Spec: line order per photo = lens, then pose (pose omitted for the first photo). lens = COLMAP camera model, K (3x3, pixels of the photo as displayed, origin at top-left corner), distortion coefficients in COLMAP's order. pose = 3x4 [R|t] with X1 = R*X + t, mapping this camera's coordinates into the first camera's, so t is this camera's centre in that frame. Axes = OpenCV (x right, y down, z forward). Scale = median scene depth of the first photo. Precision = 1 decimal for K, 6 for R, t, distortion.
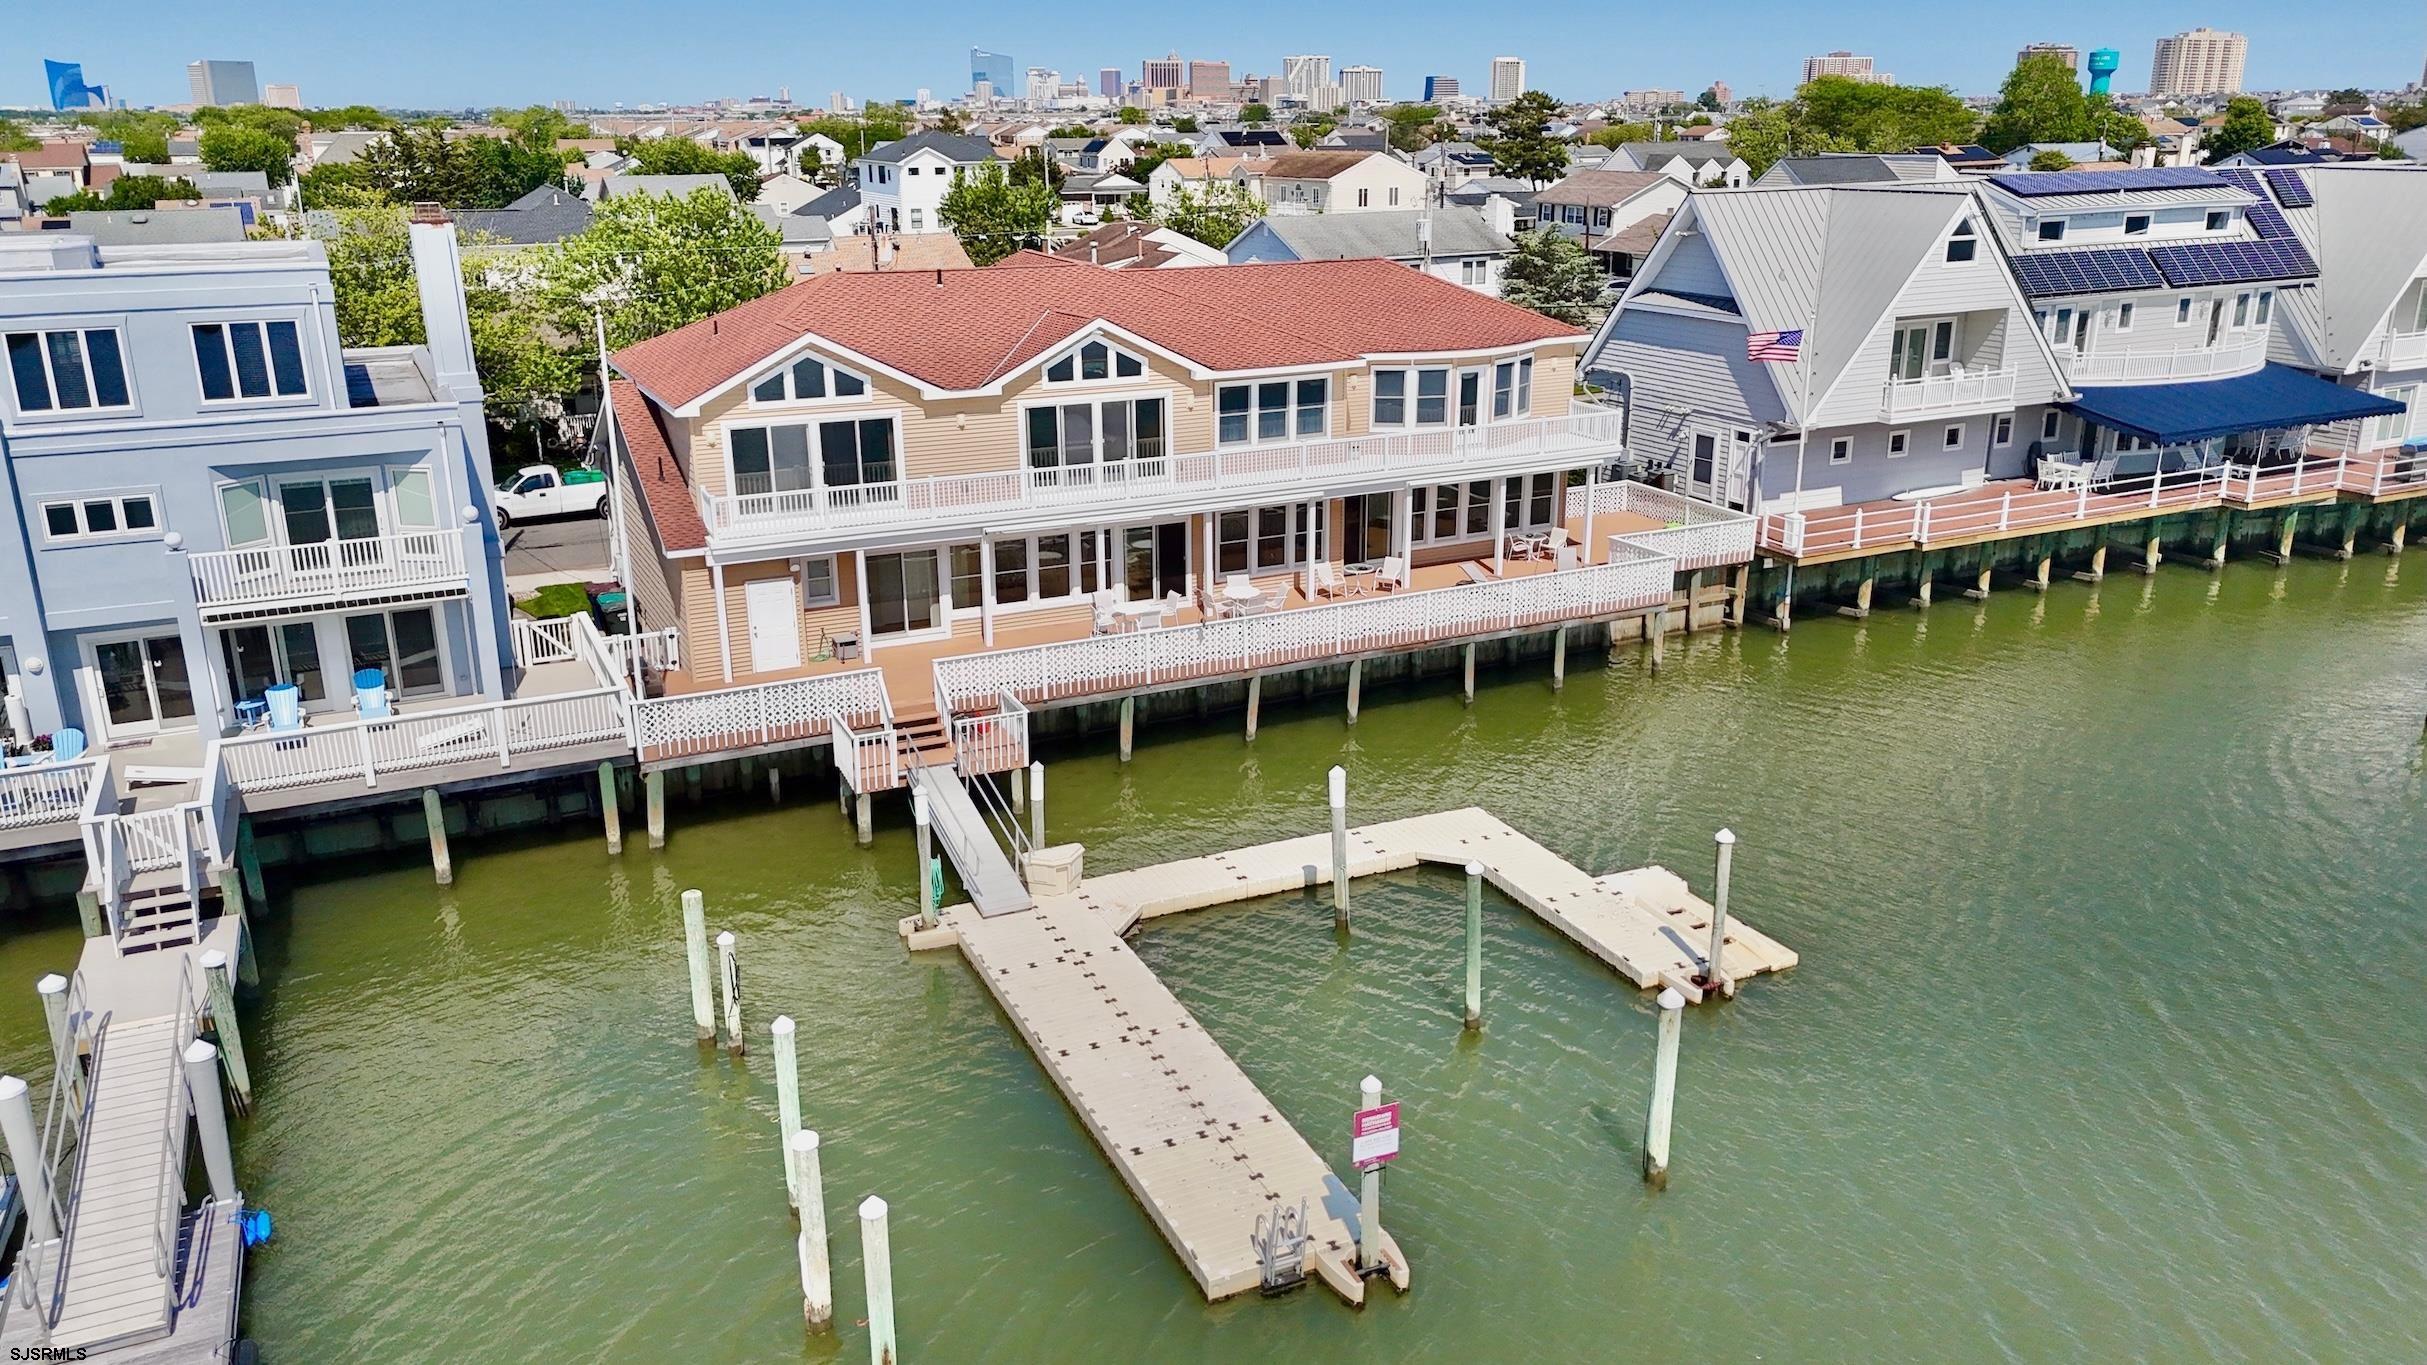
lens RADIAL K [[1797.1, 0, 1213.5], [0, 1797.1, 682.5], [0, 0, 1]] dist [0.069653, -0.072974]
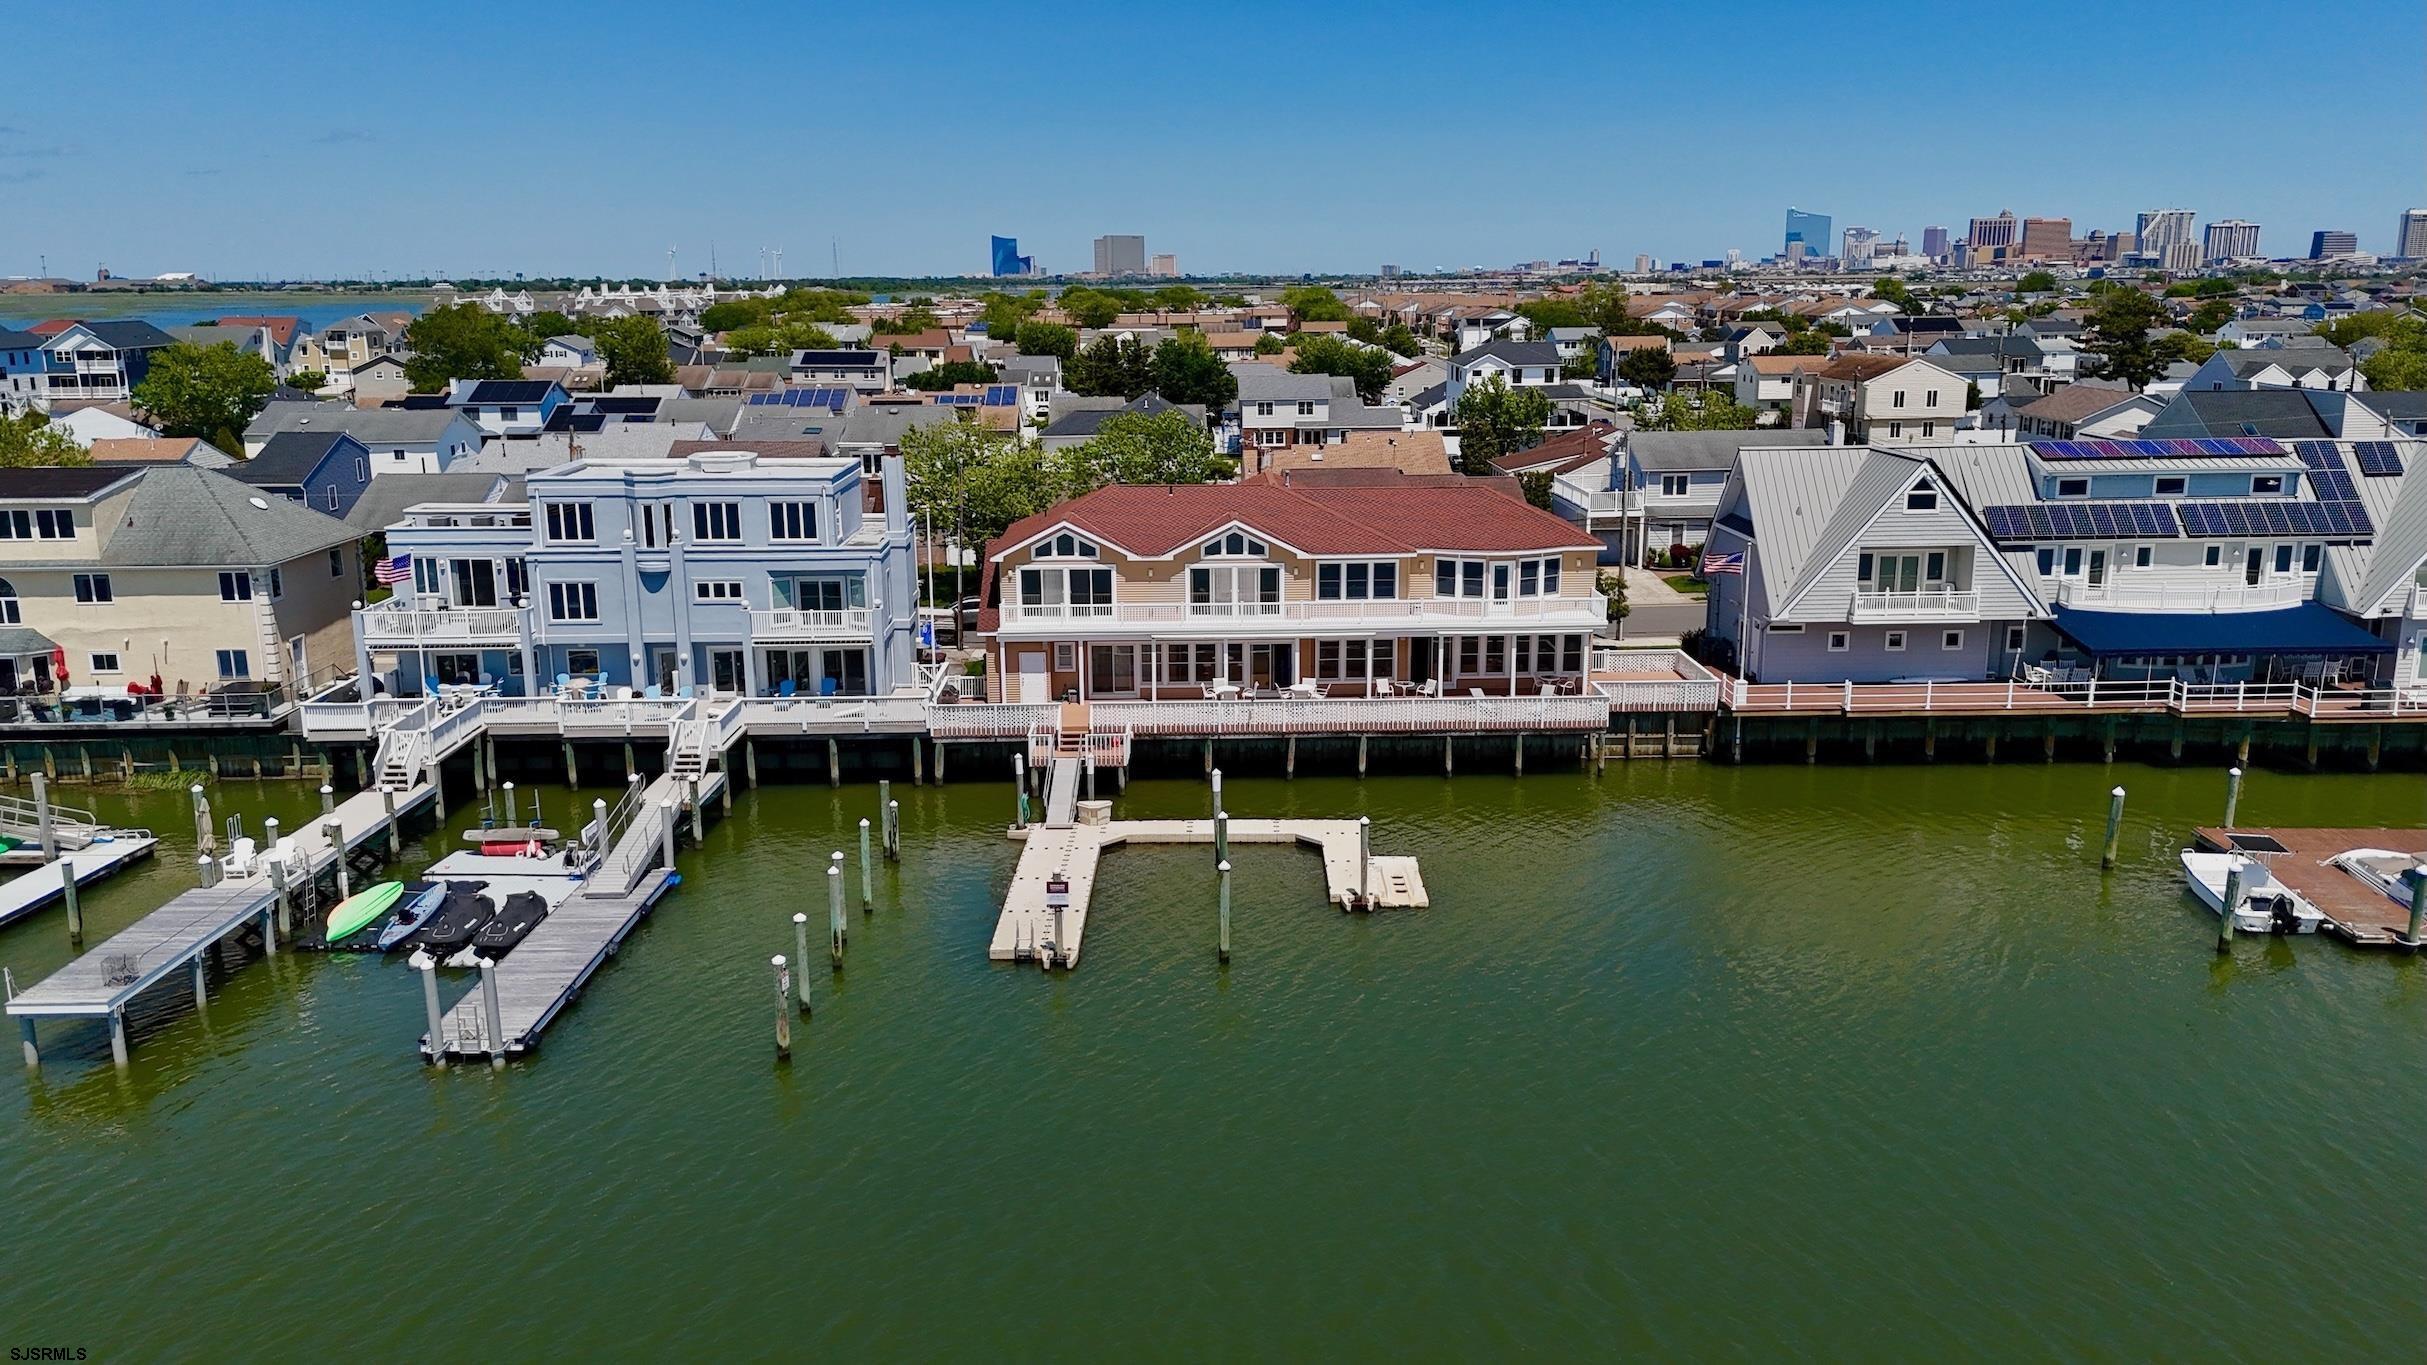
lens RADIAL K [[1797.1, 0, 1213.5], [0, 1797.1, 682.5], [0, 0, 1]] dist [0.069653, -0.072974]
pose [[0.908159, 0.094392, -0.407844, 0.553984], [-0.126866, 0.990489, -0.053256, 0.038615], [0.398938, 0.100107, 0.911497, -0.478594]]
